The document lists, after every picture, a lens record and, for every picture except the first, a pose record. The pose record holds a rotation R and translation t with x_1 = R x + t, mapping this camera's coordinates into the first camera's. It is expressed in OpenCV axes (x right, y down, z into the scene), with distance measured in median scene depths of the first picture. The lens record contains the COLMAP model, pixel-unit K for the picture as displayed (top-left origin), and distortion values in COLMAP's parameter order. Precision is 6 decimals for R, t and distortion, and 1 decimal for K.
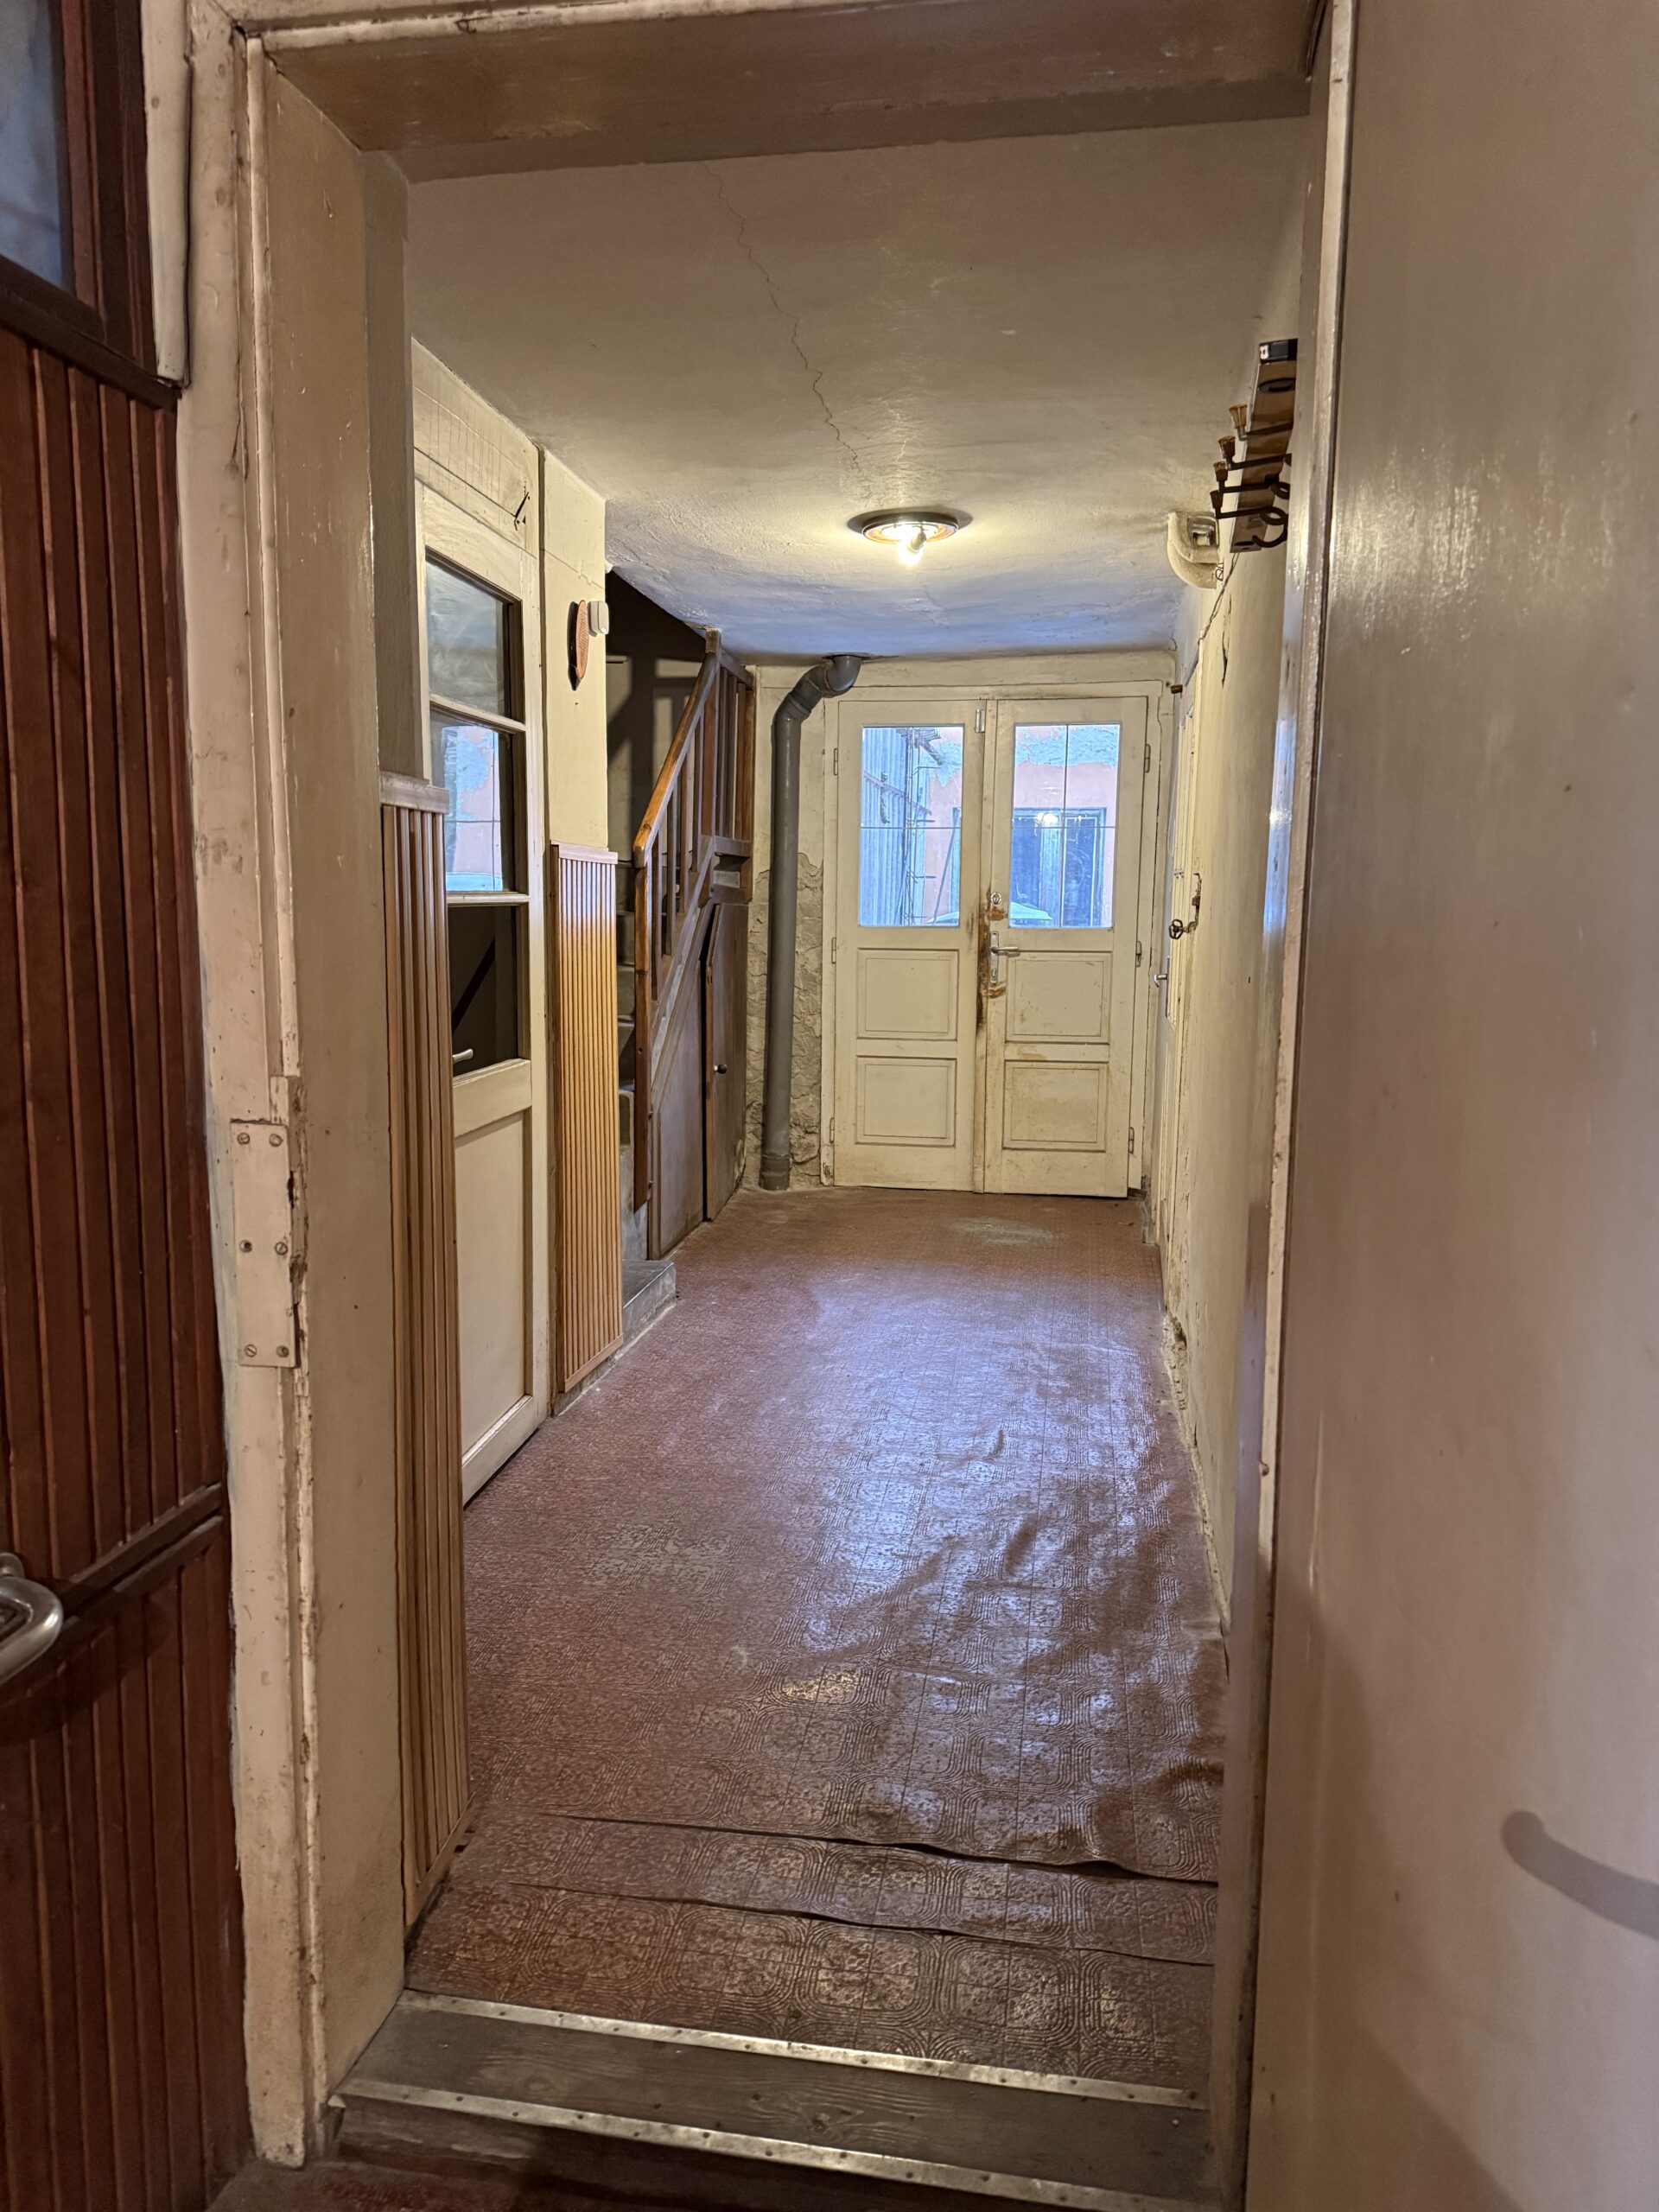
lens RADIAL K [[1590.1, 0, 829.5], [0, 1590.1, 1106.0], [0, 0, 1]] dist [0.195800, -0.130200]
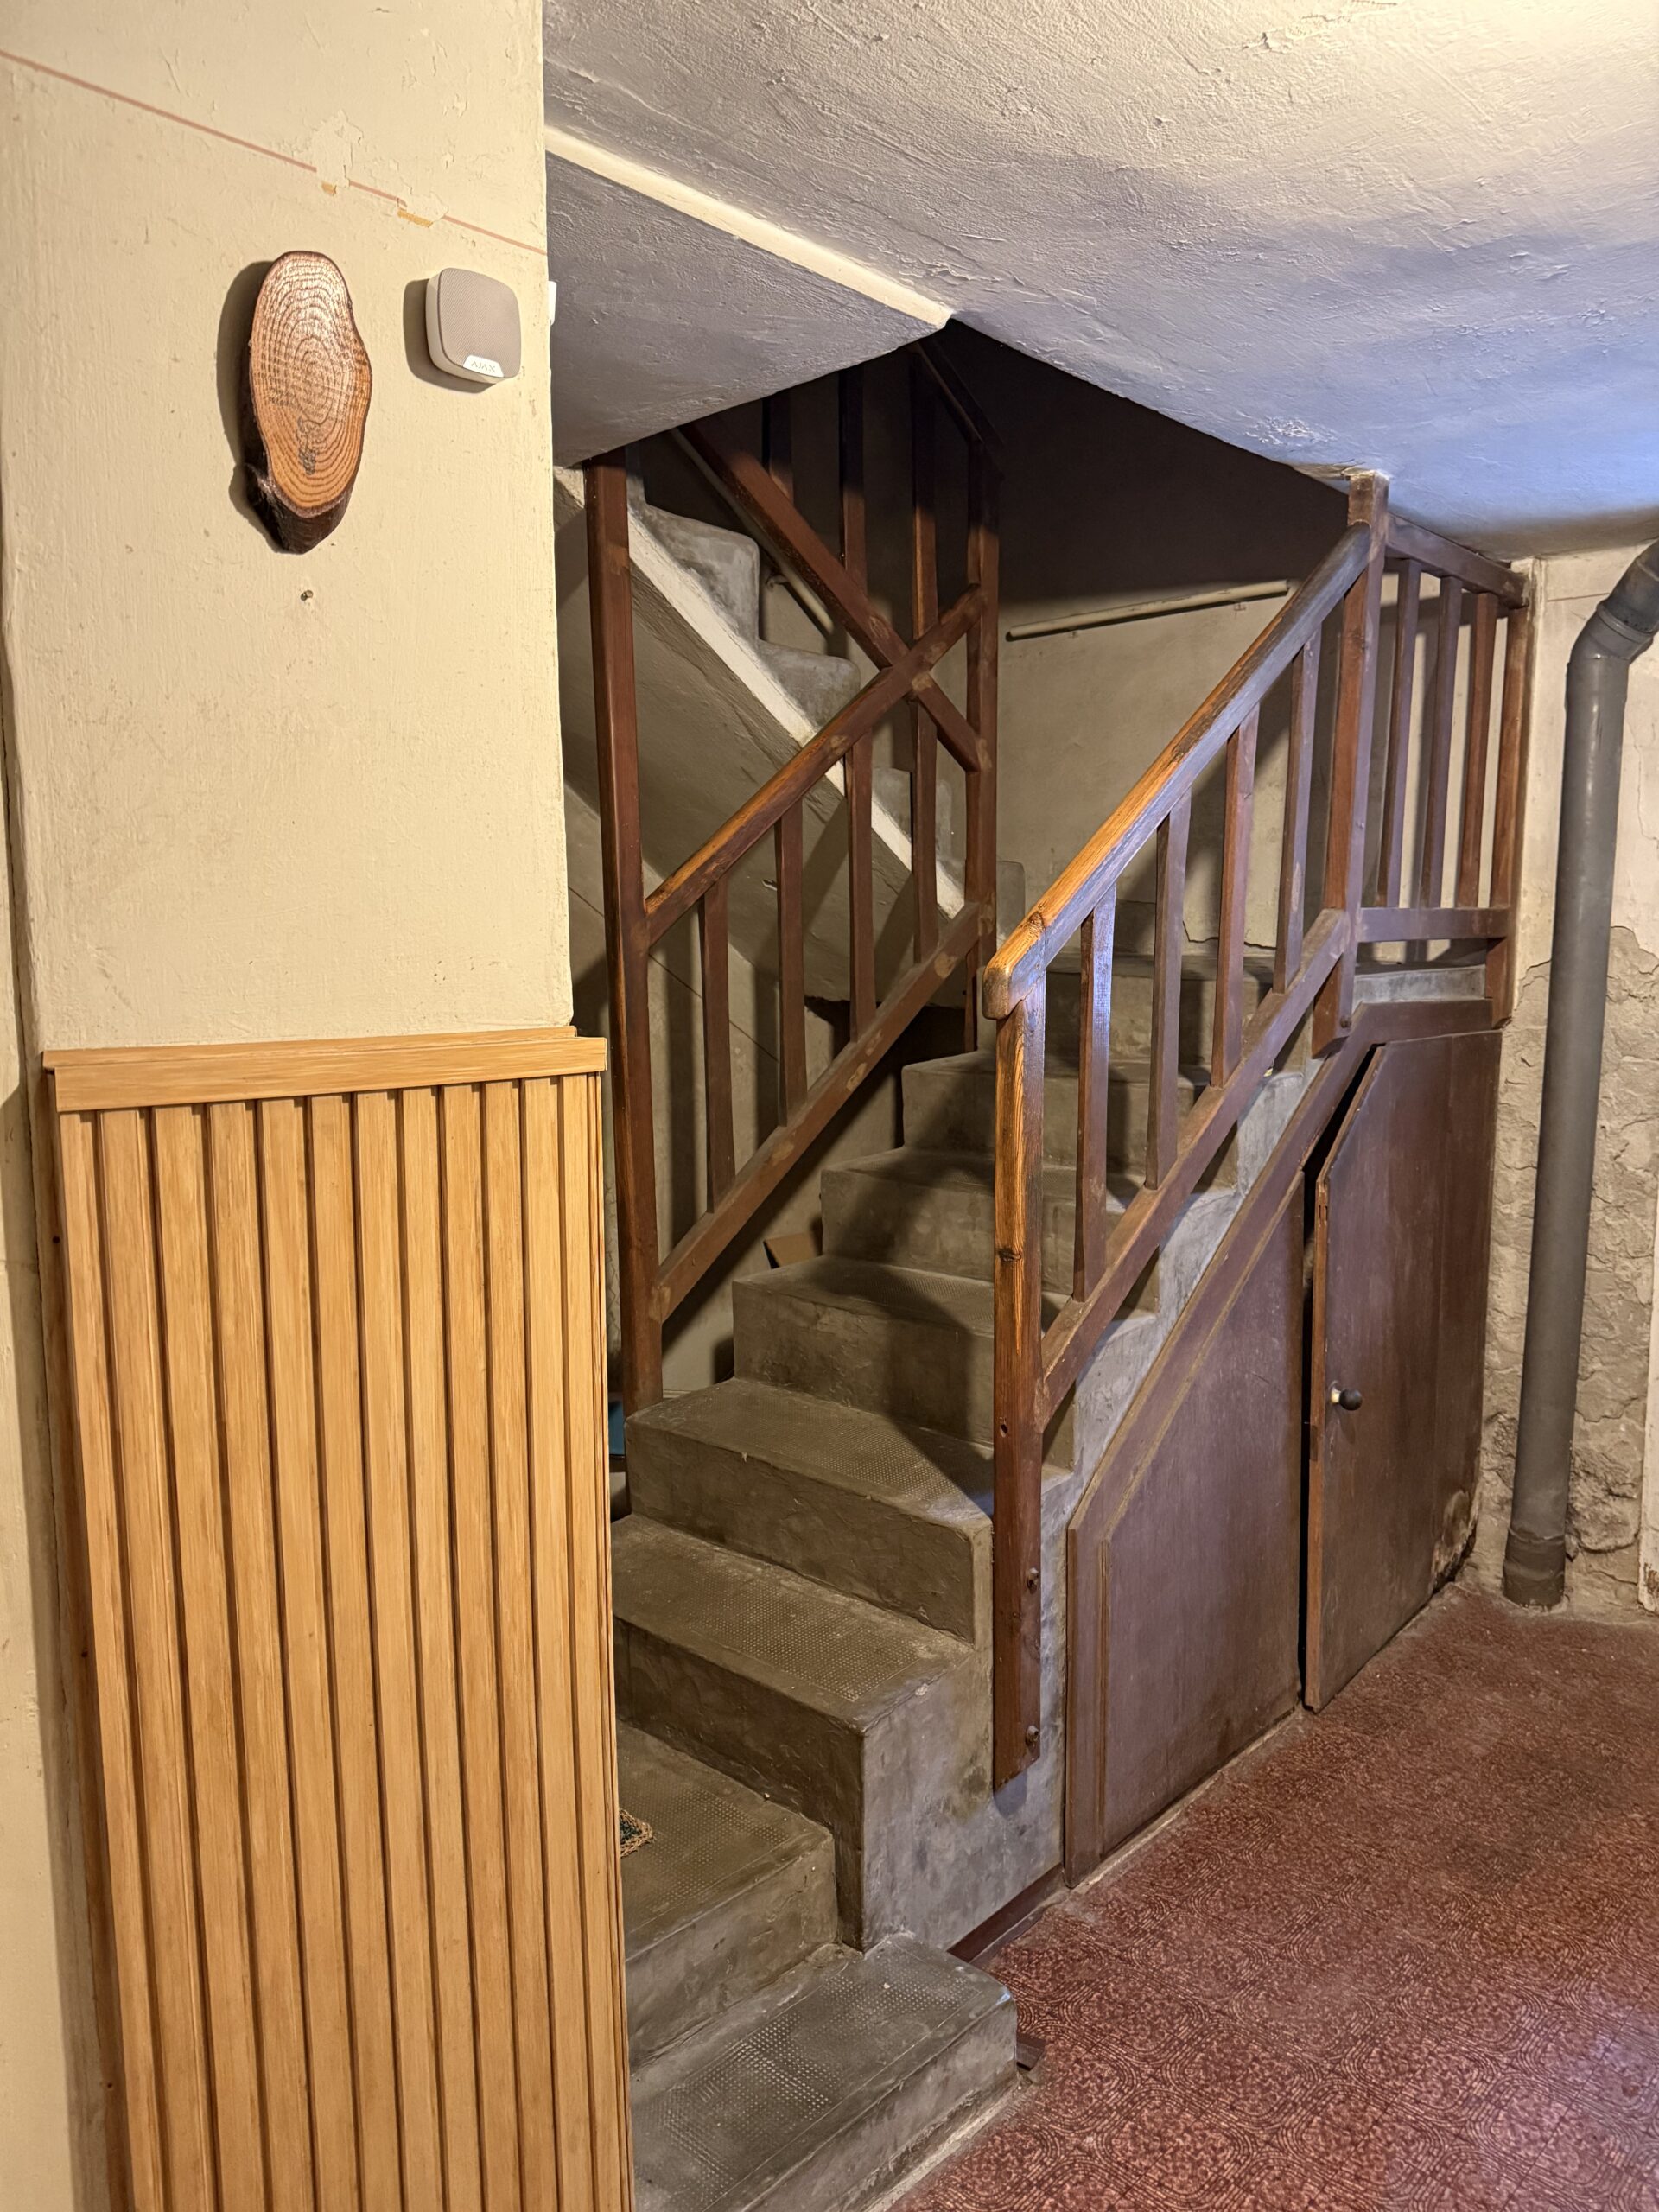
lens RADIAL K [[1560.2, 0, 829.5], [0, 1560.2, 1106.0], [0, 0, 1]] dist [0.000754, 0.003648]
pose [[0.820552, 0.048443, -0.569516, 0.057675], [-0.058428, 0.998291, 0.000732, -0.090968], [0.568578, 0.032675, 0.821980, 0.478899]]
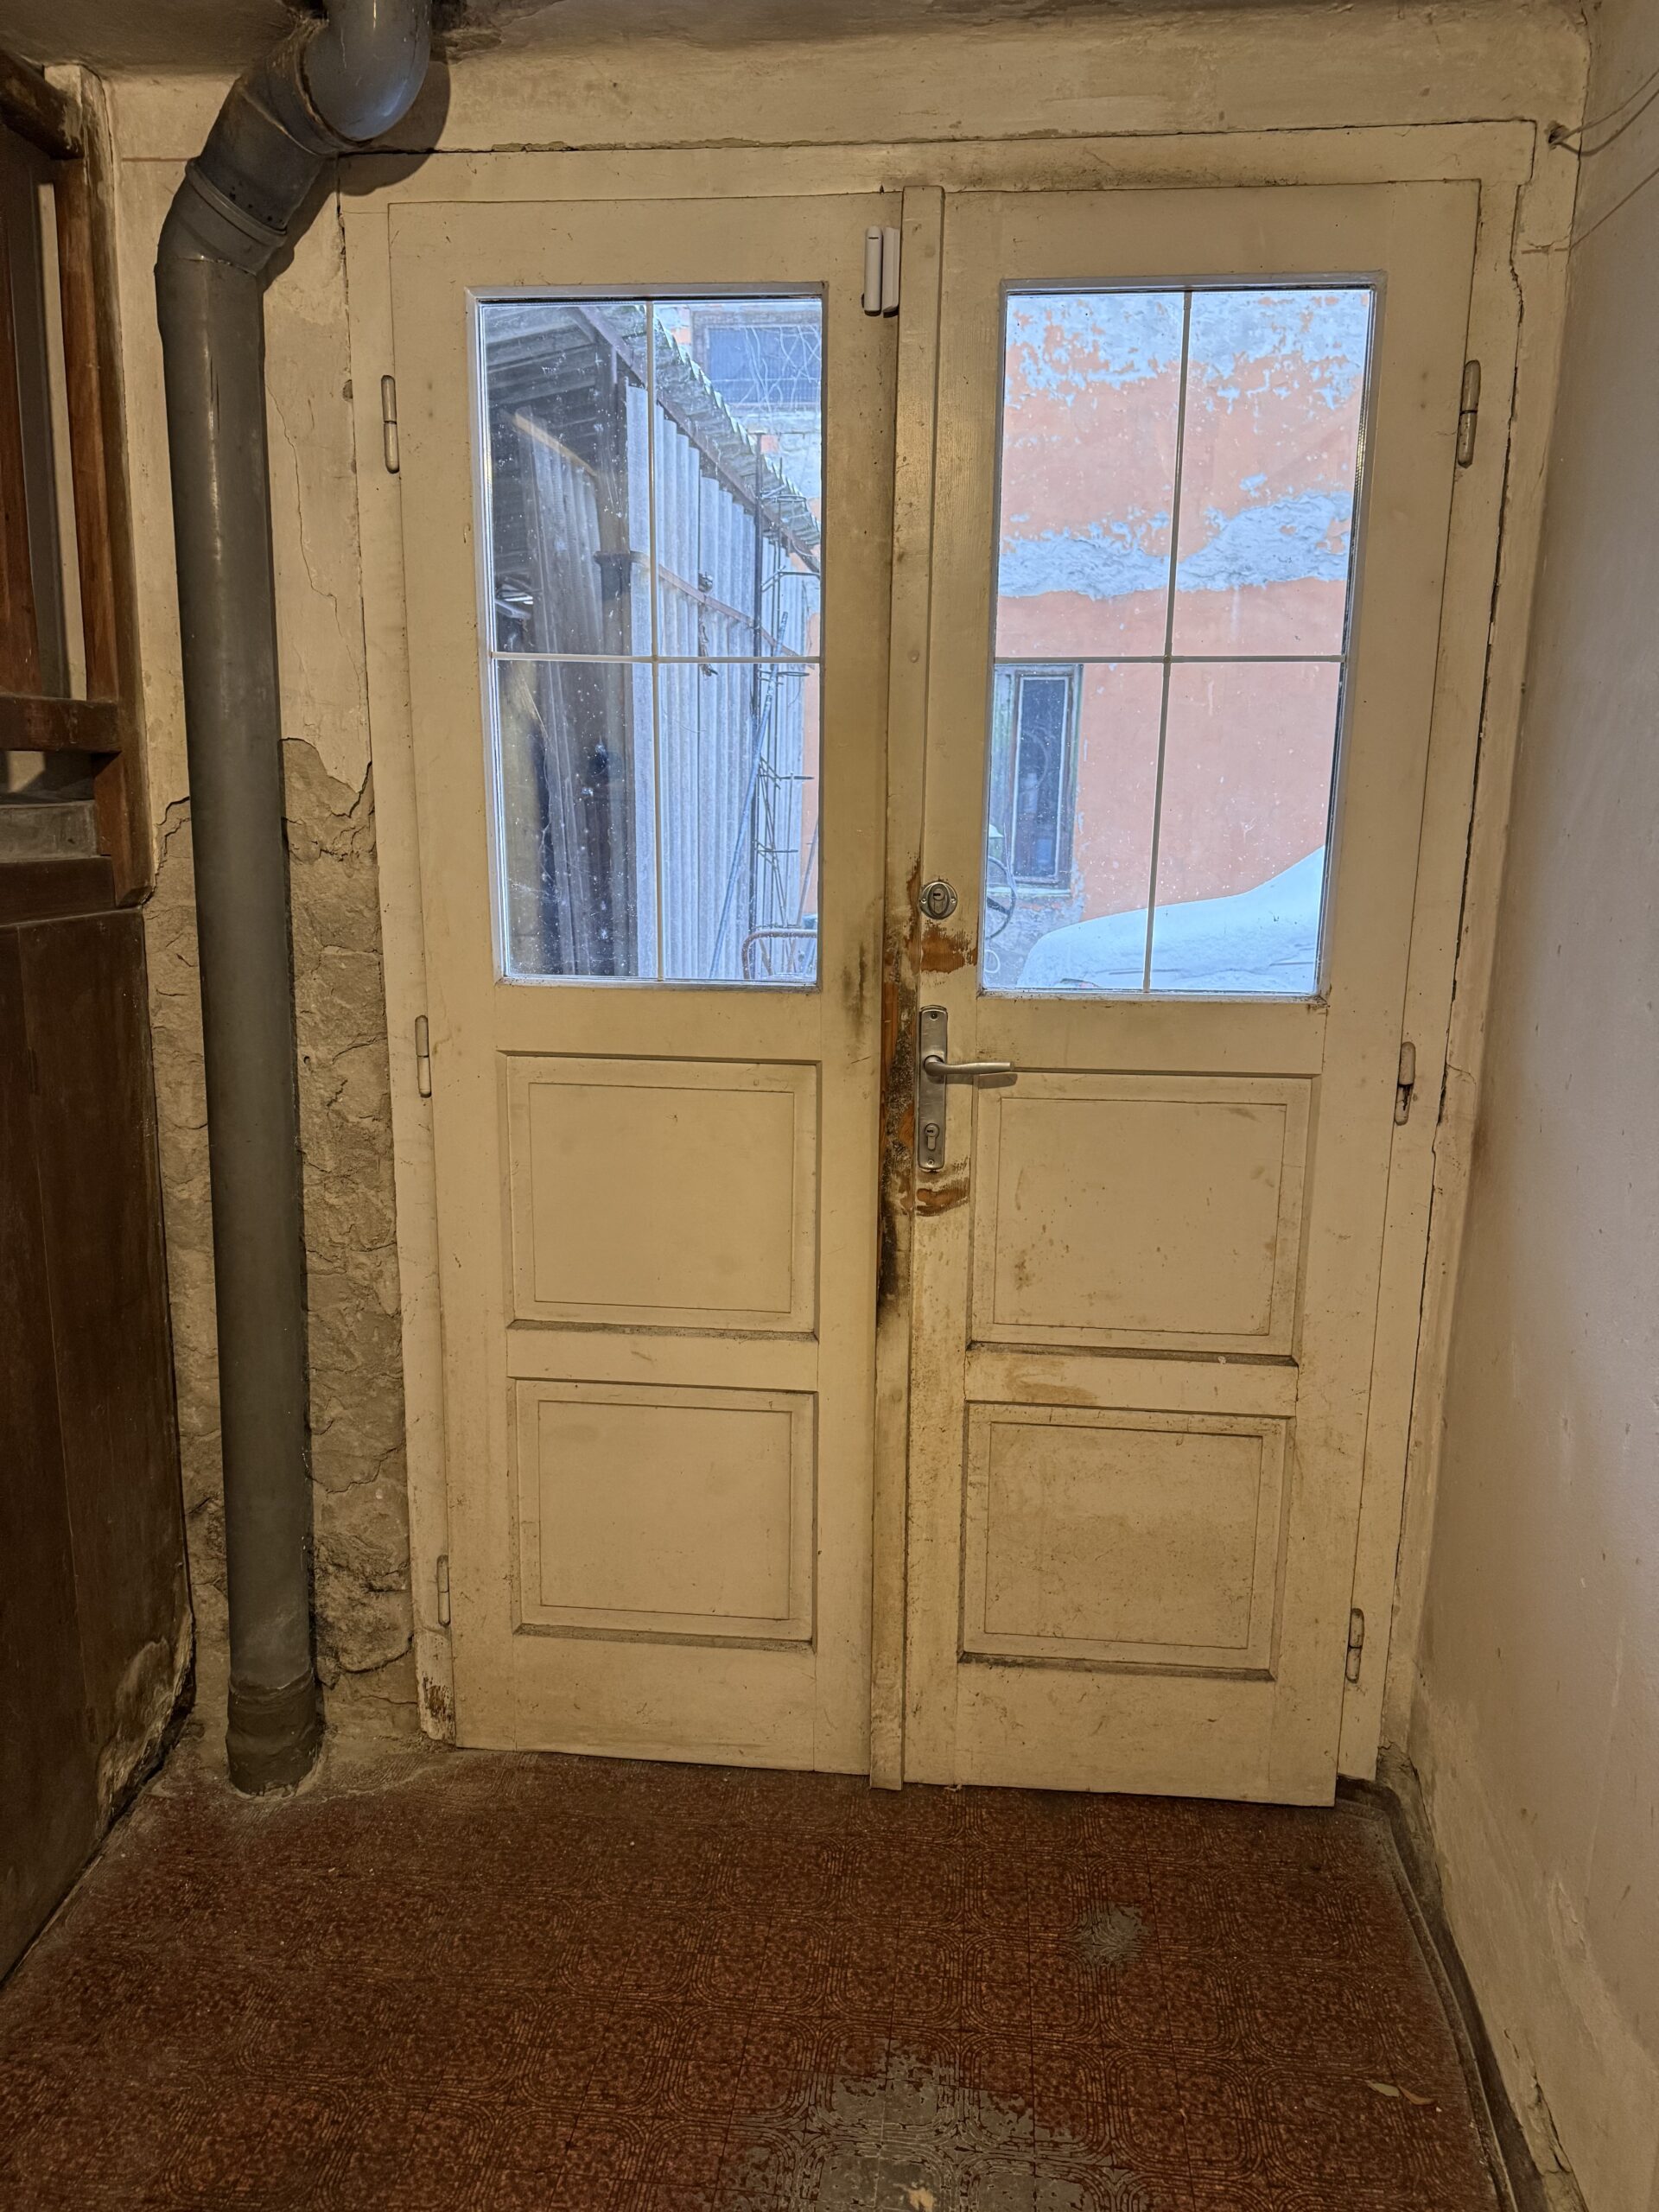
lens RADIAL K [[1555.3, 0, 829.5], [0, 1555.3, 1106.0], [0, 0, 1]] dist [0.104079, -0.121111]
pose [[0.998484, -0.010872, 0.053952, 0.066305], [0.006399, 0.996580, 0.082389, -0.113642], [-0.054663, -0.081919, 0.995139, 0.694106]]
